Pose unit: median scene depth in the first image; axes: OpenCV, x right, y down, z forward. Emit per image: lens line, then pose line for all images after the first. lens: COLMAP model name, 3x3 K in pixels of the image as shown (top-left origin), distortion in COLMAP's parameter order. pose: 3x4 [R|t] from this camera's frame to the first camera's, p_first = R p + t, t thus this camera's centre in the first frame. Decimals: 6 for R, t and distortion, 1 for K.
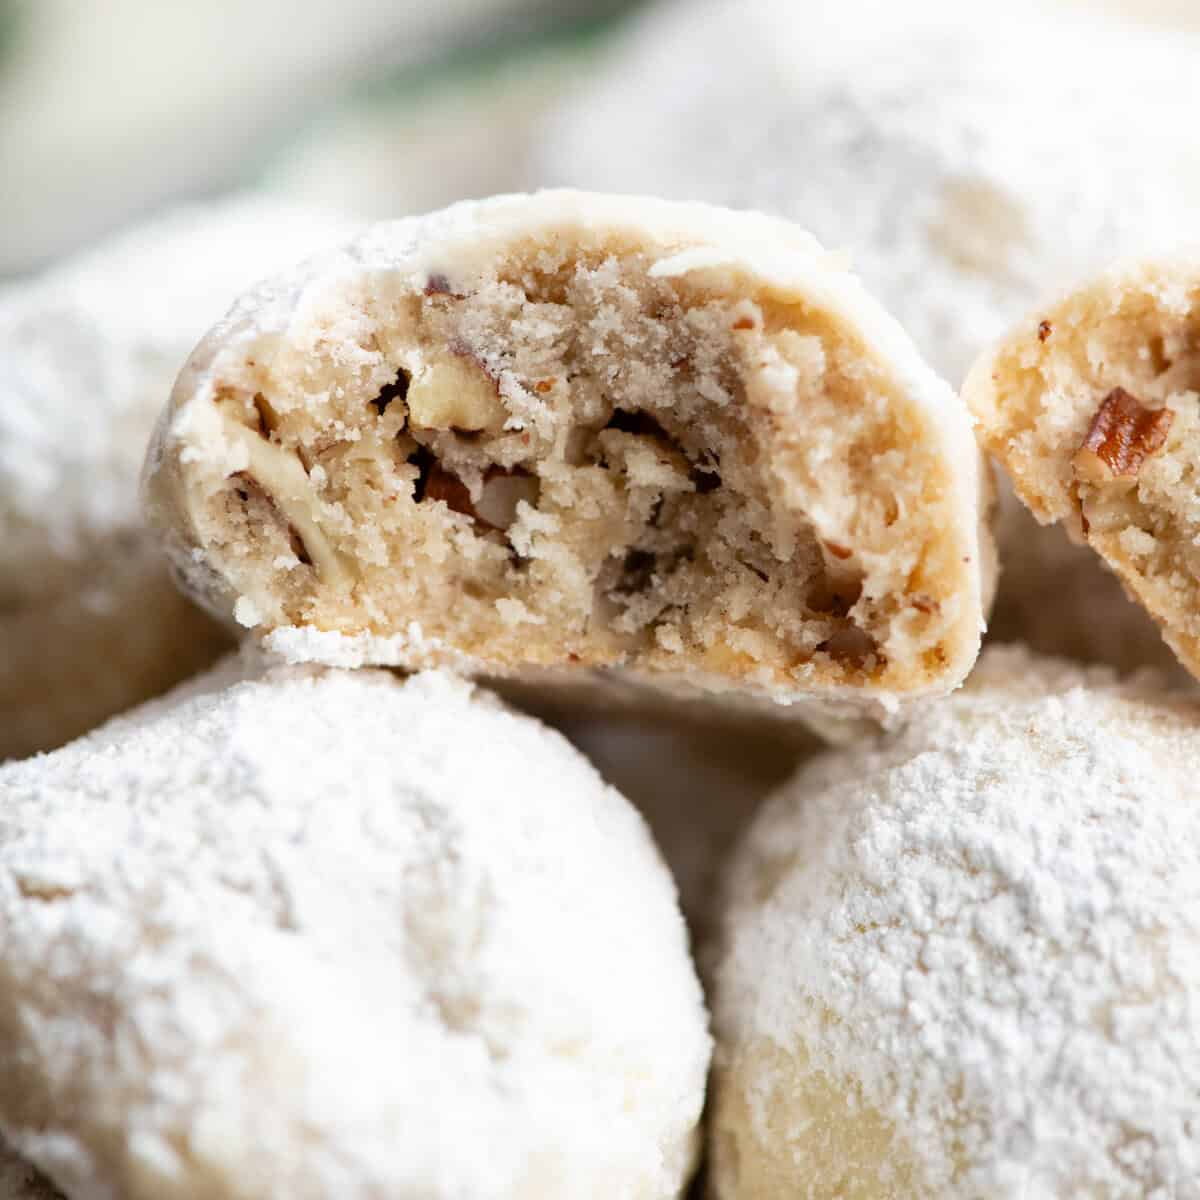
lens RADIAL K [[7661.5, 0, 600.0], [0, 7661.5, 600.0], [0, 0, 1]] dist [-0.399461, 11.295202]
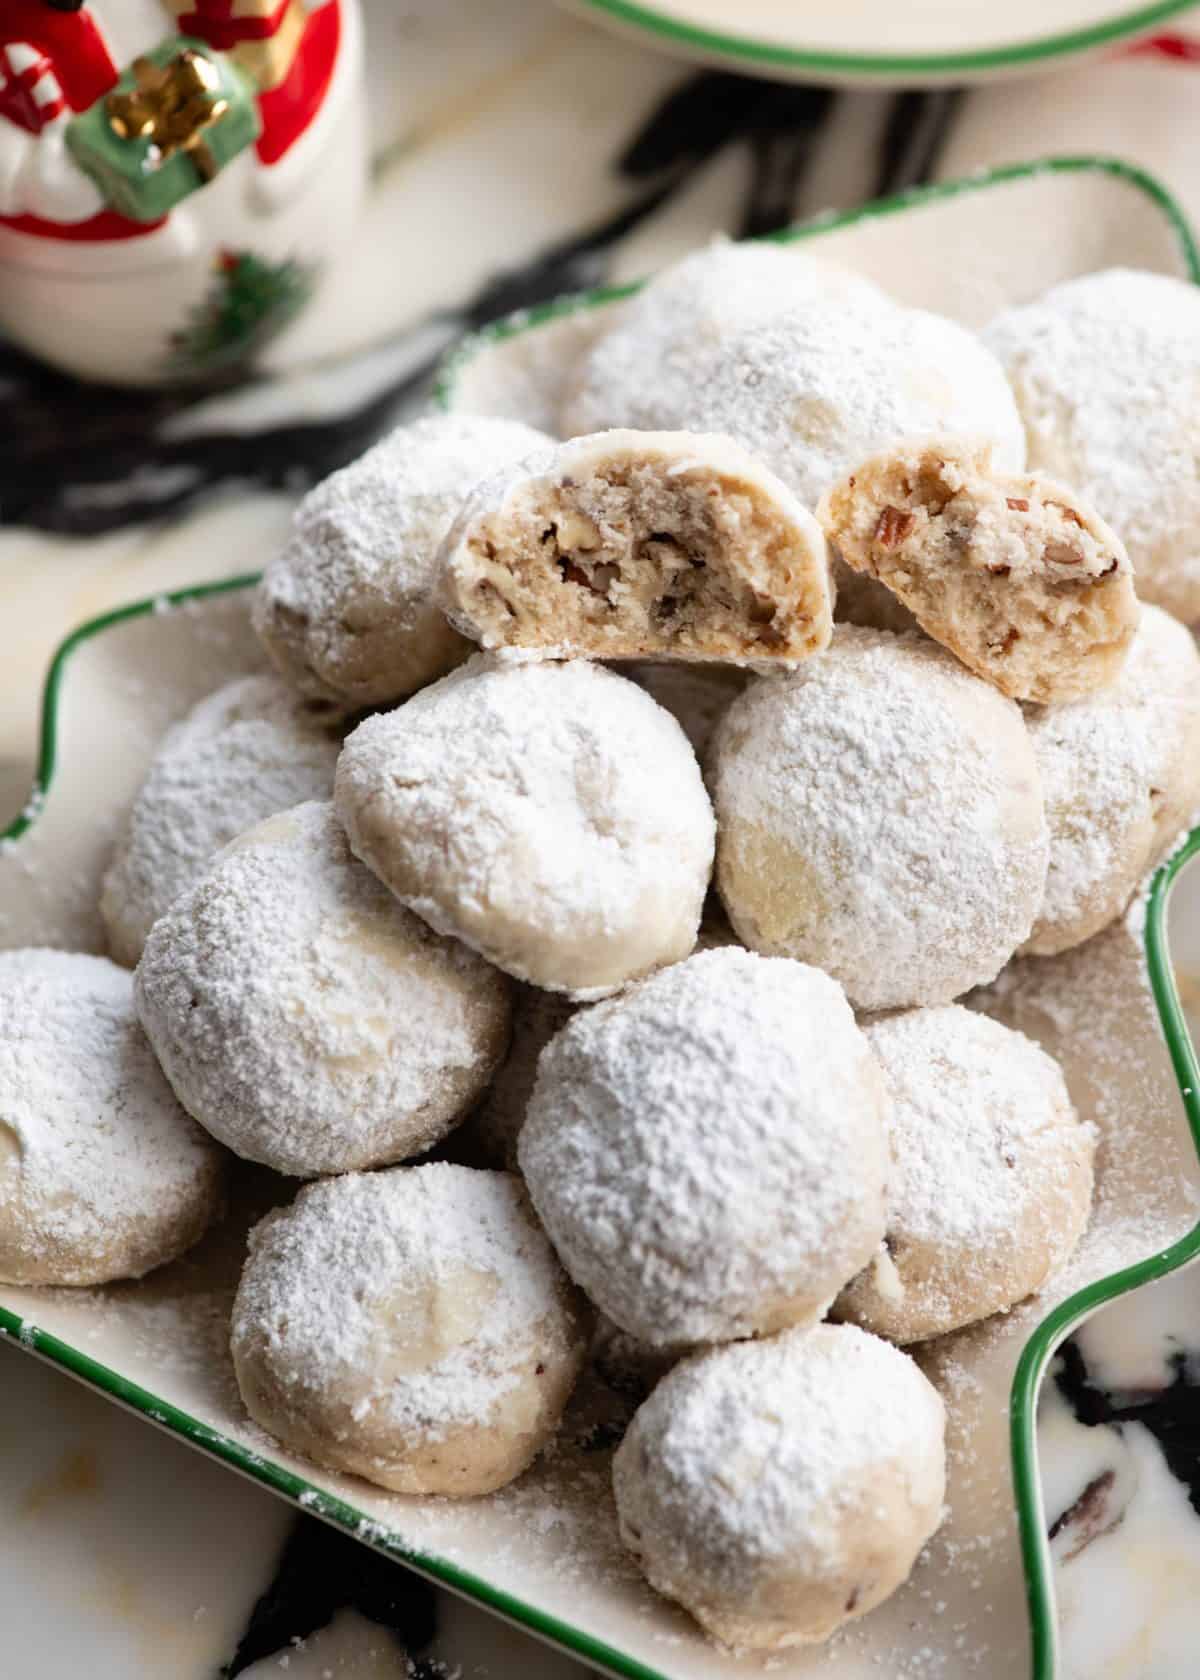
lens RADIAL K [[5599.0, 0, 600.0], [0, 5599.0, 840.0], [0, 0, 1]] dist [-0.173960, -0.530480]
pose [[0.997211, -0.070696, 0.023914, -0.056348], [0.067143, 0.989745, 0.126080, -0.138274], [-0.032582, -0.124123, 0.991732, -0.554007]]
